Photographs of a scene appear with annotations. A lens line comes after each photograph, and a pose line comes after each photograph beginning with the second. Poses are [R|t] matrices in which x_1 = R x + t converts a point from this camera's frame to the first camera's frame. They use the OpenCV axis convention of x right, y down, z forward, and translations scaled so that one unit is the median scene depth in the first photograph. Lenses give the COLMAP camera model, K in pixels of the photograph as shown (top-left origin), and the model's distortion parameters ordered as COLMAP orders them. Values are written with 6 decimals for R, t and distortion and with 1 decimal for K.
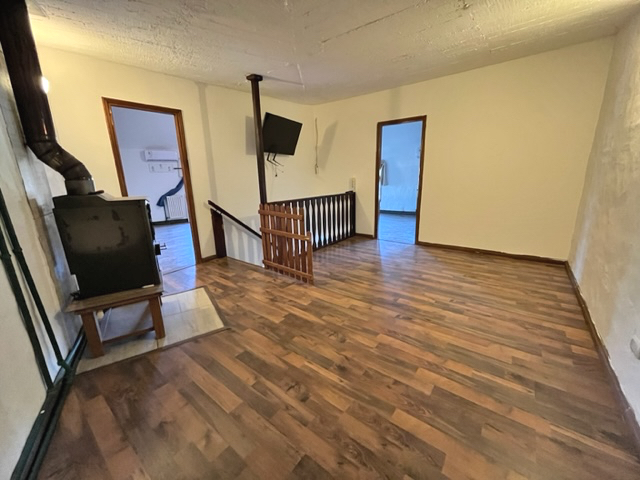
lens RADIAL K [[258.6, 0, 321.3], [0, 258.6, 239.1], [0, 0, 1]] dist [-0.000185, 0.000812]
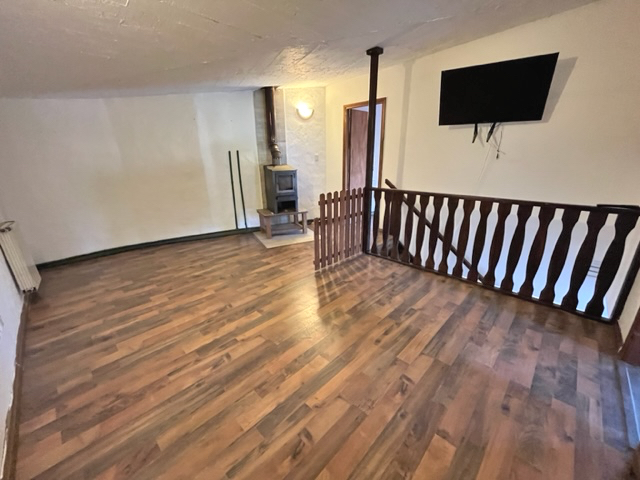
lens RADIAL K [[258.6, 0, 322.3], [0, 258.6, 242.9], [0, 0, 1]] dist [-0.000185, 0.000812]
pose [[-0.107921, 0.344651, -0.932507, 1.156783], [-0.222331, 0.905861, 0.360534, -0.388716], [0.968980, 0.246234, -0.021135, 1.346016]]
